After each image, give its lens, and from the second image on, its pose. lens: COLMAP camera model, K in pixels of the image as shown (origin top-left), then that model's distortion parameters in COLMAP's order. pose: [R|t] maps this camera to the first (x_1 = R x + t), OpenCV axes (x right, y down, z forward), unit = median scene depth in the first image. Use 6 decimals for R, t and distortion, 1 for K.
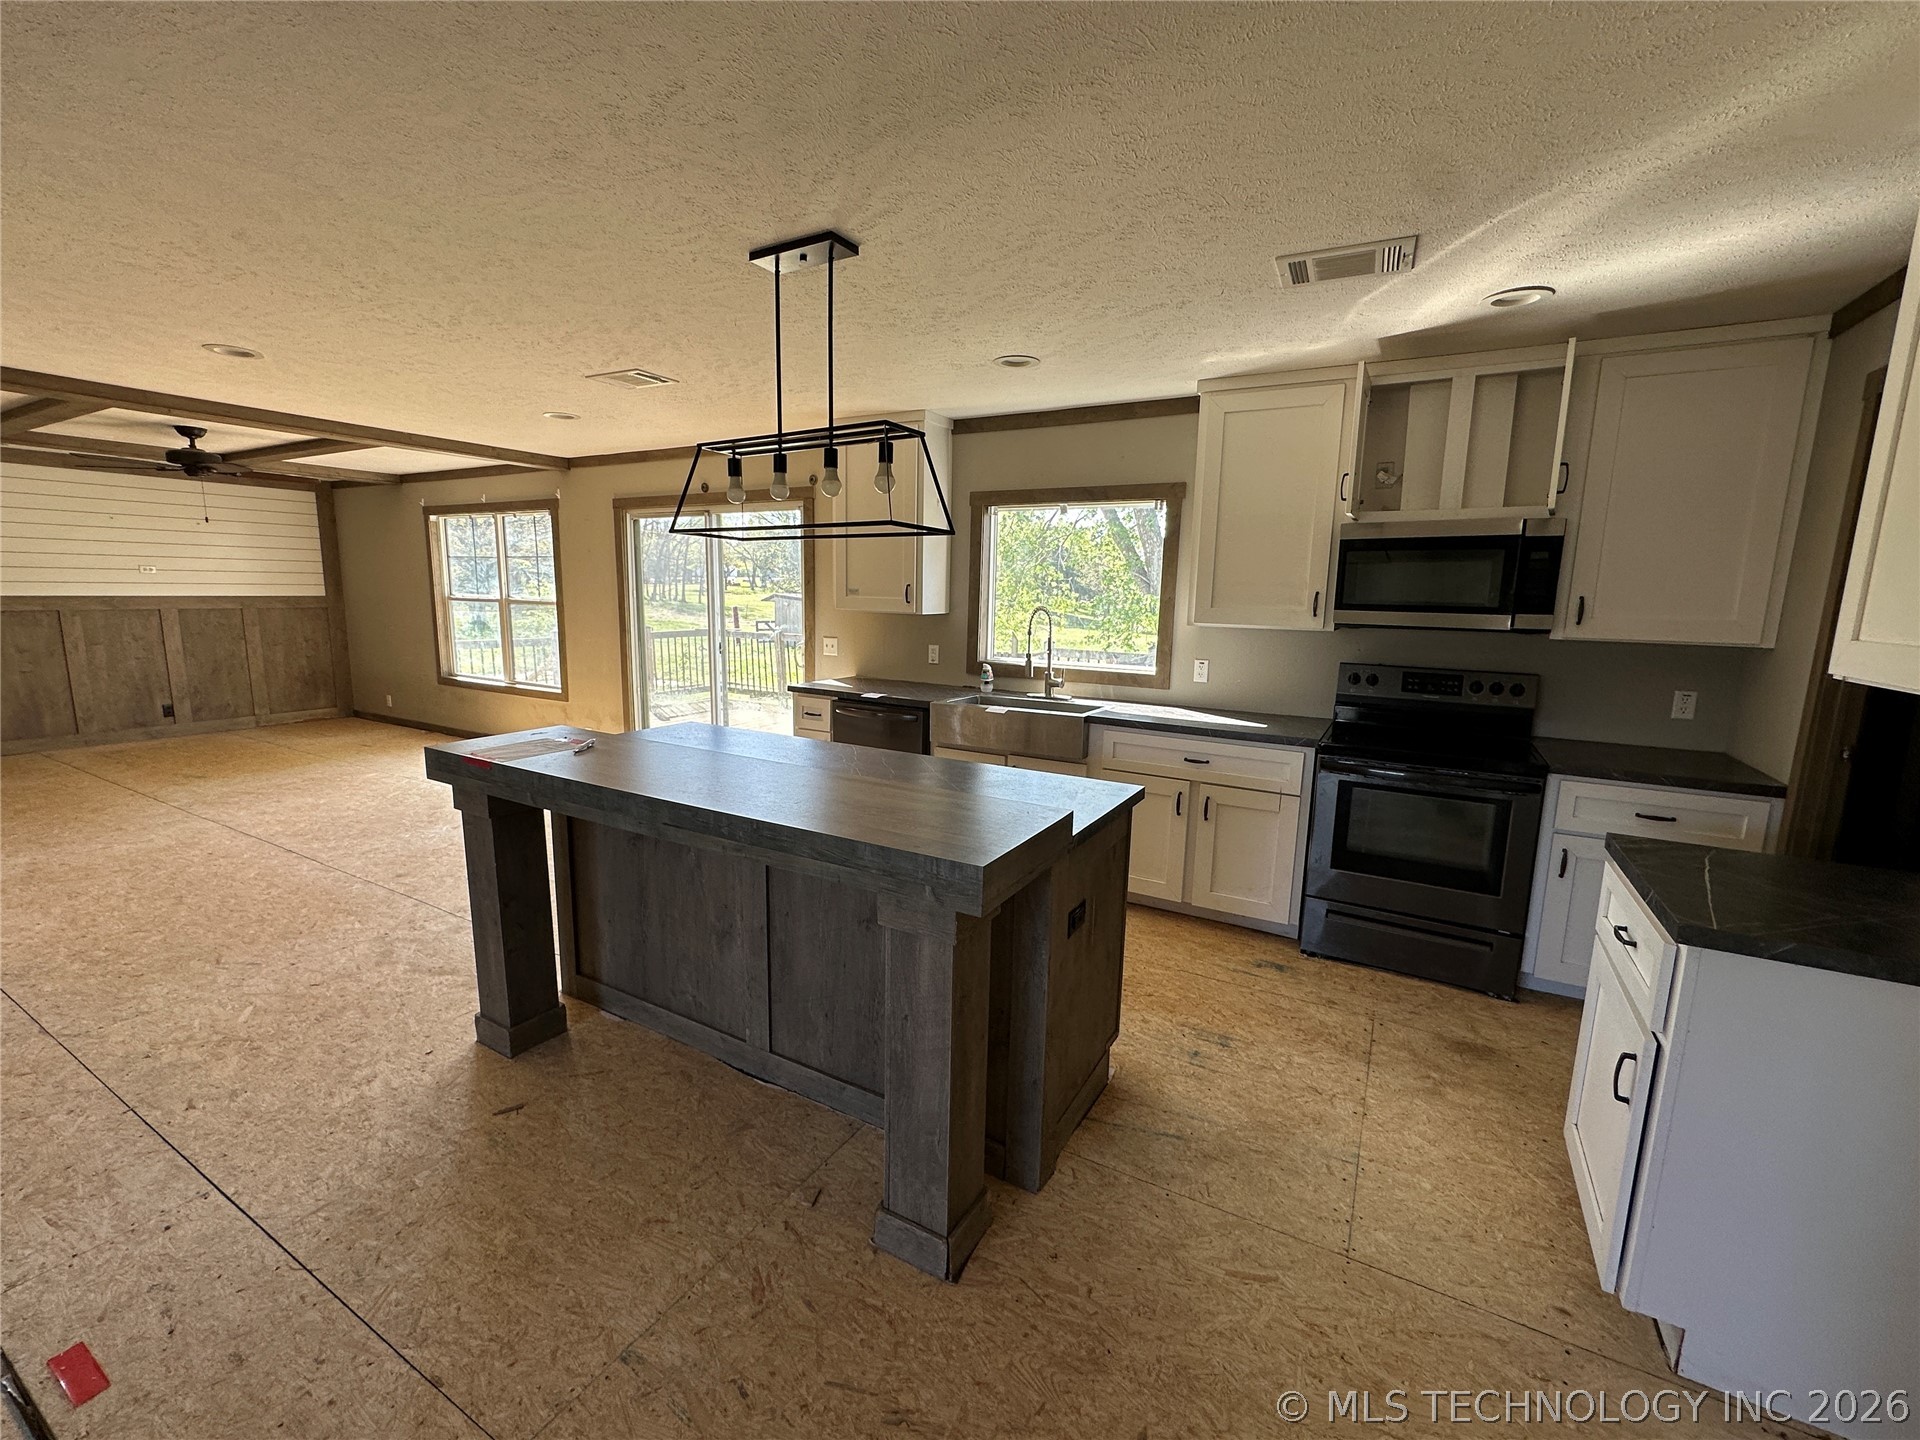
lens RADIAL K [[801.6, 0, 956.2], [0, 801.6, 718.5], [0, 0, 1]] dist [0.004495, 0.001093]
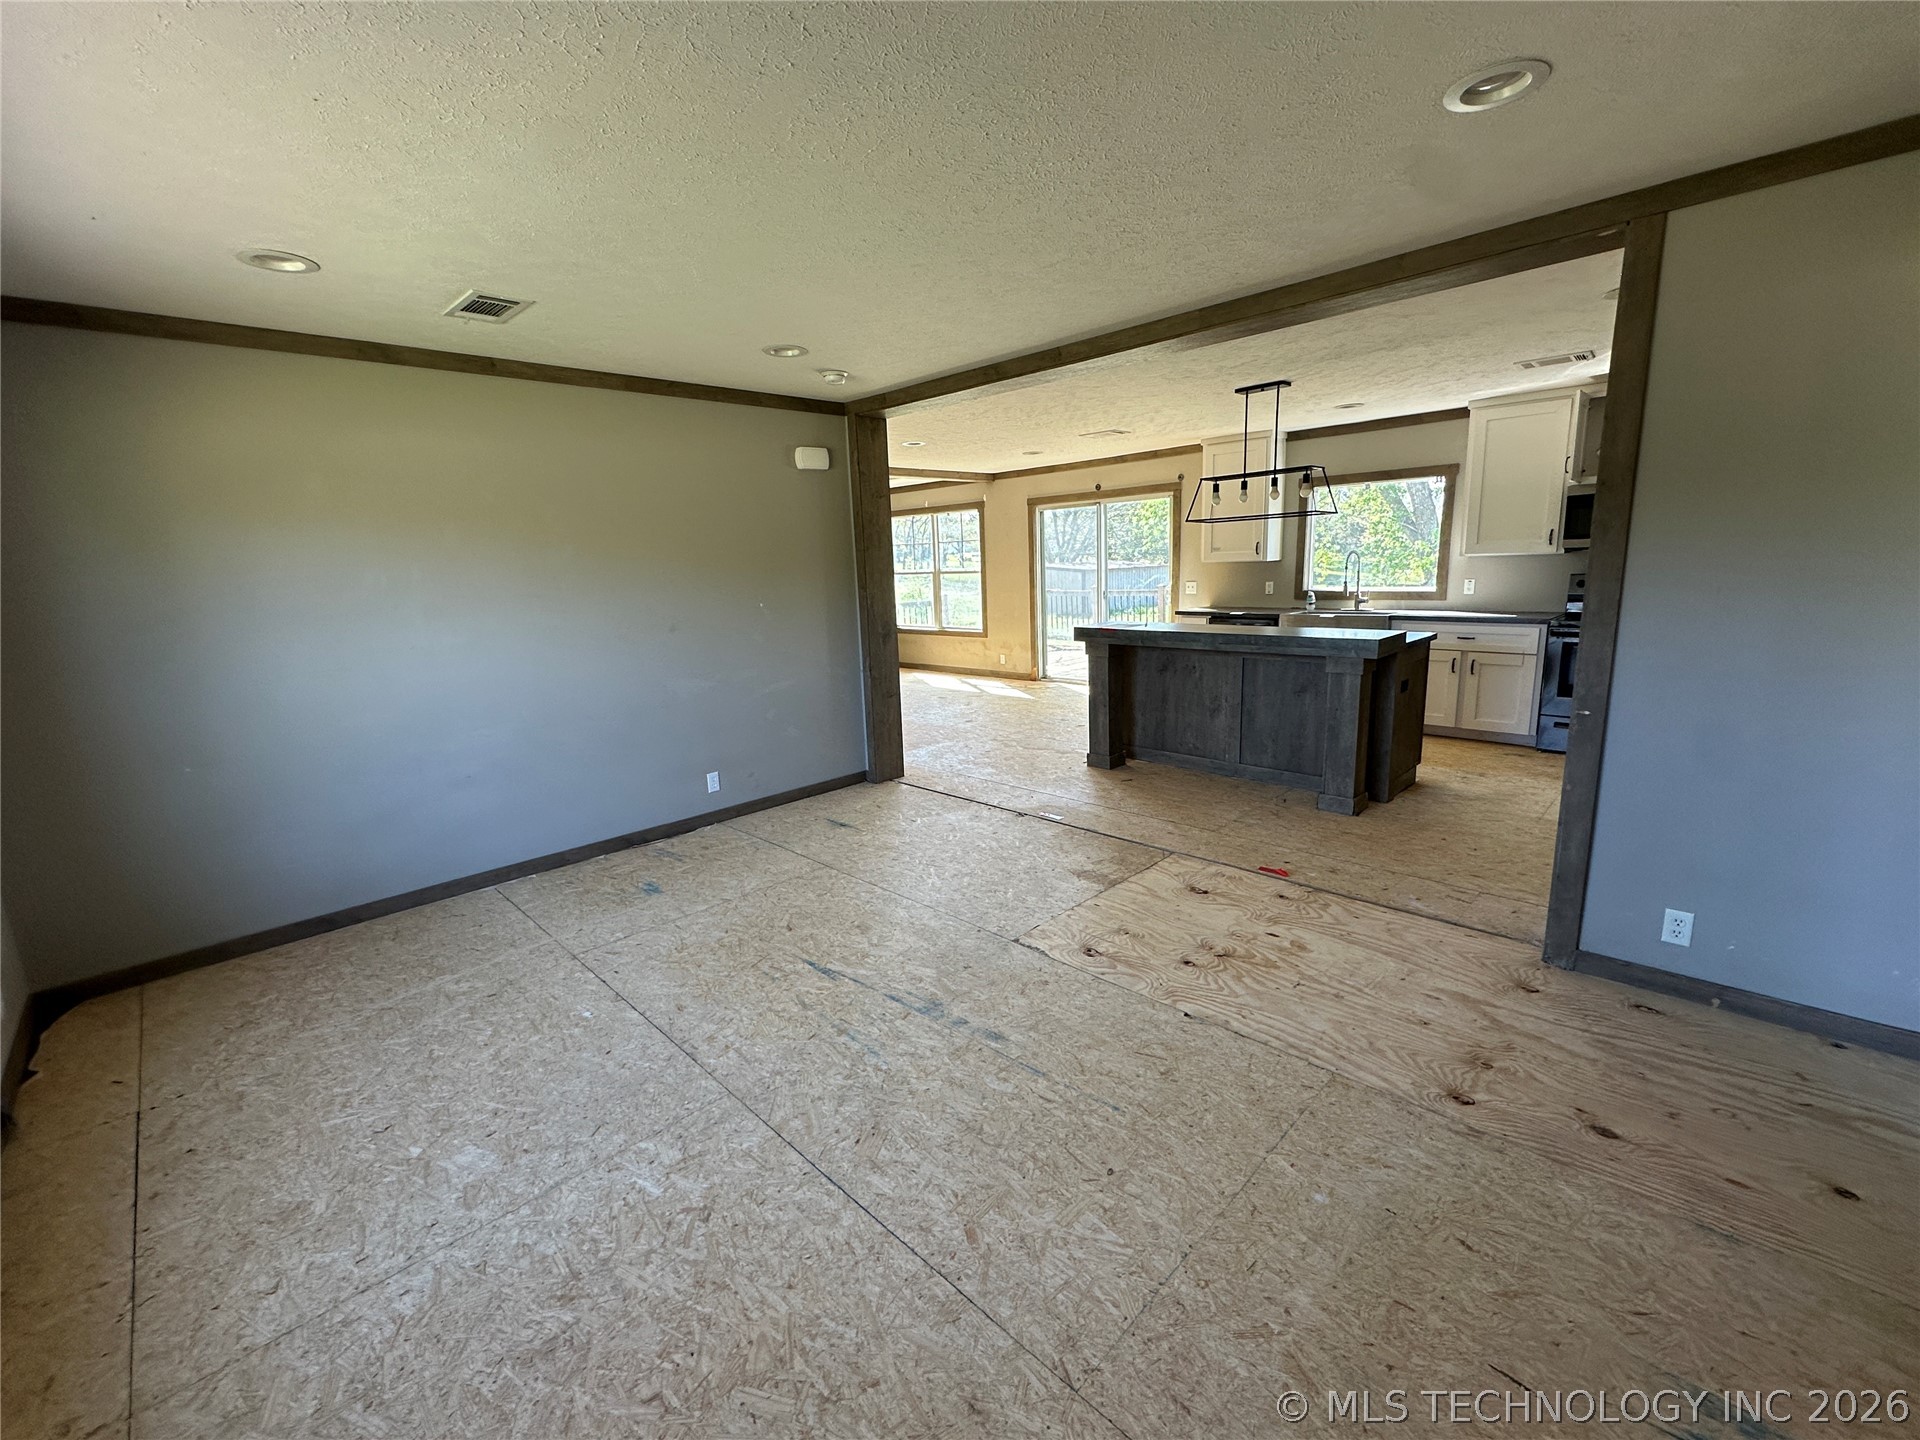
lens RADIAL K [[801.6, 0, 967.0], [0, 801.6, 717.3], [0, 0, 1]] dist [0.004495, 0.001093]
pose [[0.965817, -0.004950, -0.259176, -0.227848], [0.013995, 0.999355, 0.033068, 0.127460], [0.258845, -0.035565, 0.965264, -0.746651]]
